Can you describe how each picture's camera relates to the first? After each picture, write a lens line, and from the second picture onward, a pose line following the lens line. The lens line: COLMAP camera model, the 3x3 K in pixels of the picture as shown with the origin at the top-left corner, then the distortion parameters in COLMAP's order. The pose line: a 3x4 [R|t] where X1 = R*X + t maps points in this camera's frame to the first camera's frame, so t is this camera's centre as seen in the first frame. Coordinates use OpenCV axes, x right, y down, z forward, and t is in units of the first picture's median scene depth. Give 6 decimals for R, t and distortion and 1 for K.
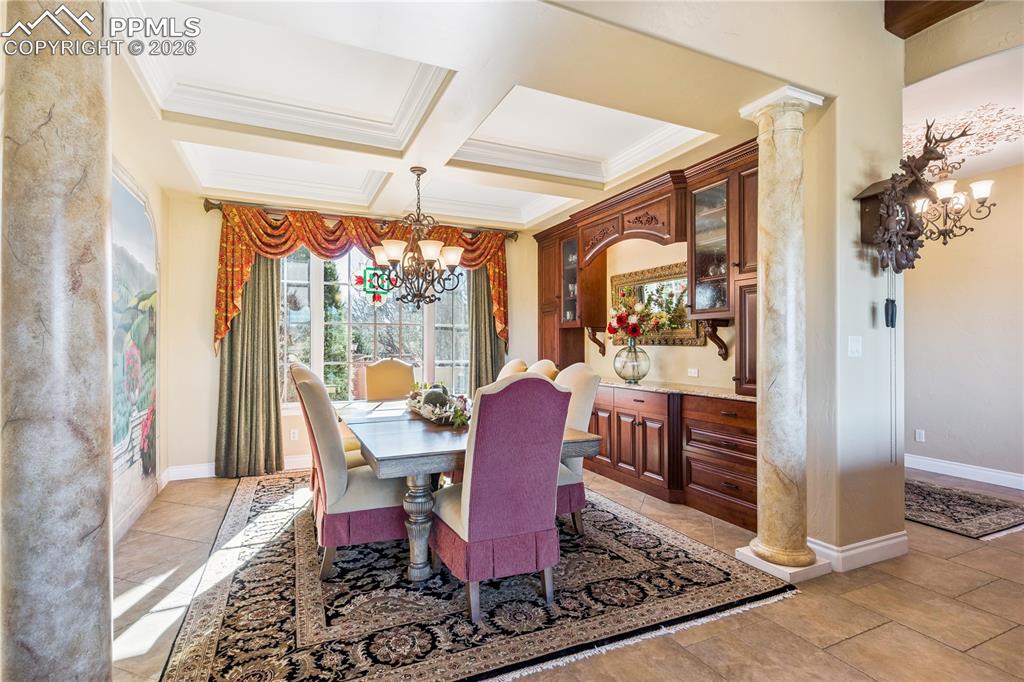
lens RADIAL K [[492.8, 0, 516.2], [0, 492.8, 343.0], [0, 0, 1]] dist [0.002683, -0.000732]
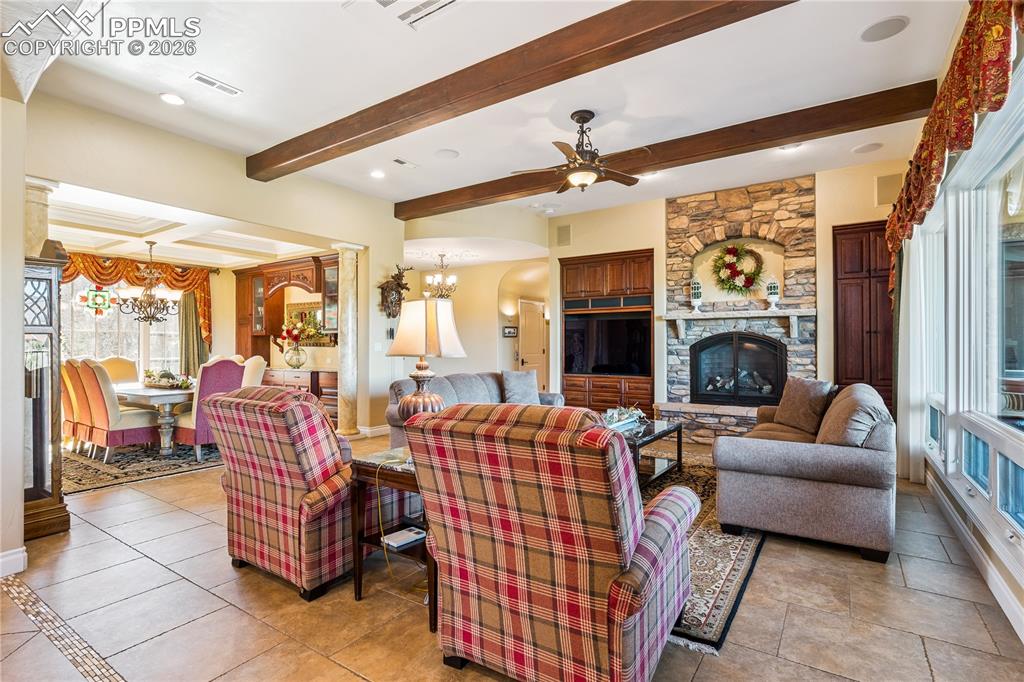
lens RADIAL K [[492.8, 0, 509.2], [0, 492.8, 342.0], [0, 0, 1]] dist [0.002683, -0.000732]
pose [[0.859075, 0.003266, 0.511840, -0.009707], [-0.000740, 0.999987, -0.005140, -0.004177], [-0.511850, 0.004037, 0.859066, -1.001508]]
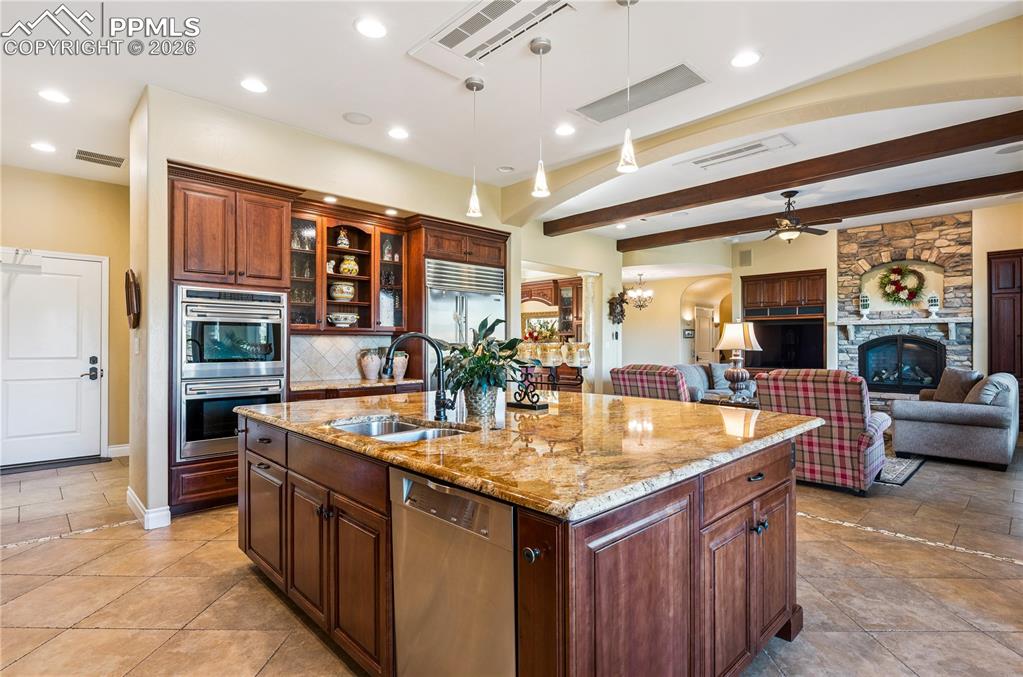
lens RADIAL K [[492.3, 0, 527.0], [0, 492.3, 341.8], [0, 0, 1]] dist [0.002683, -0.000732]
pose [[0.944004, 0.005997, 0.329881, -0.667353], [-0.005512, 0.999982, -0.002404, -0.003950], [-0.329889, 0.000451, 0.944020, -1.406642]]
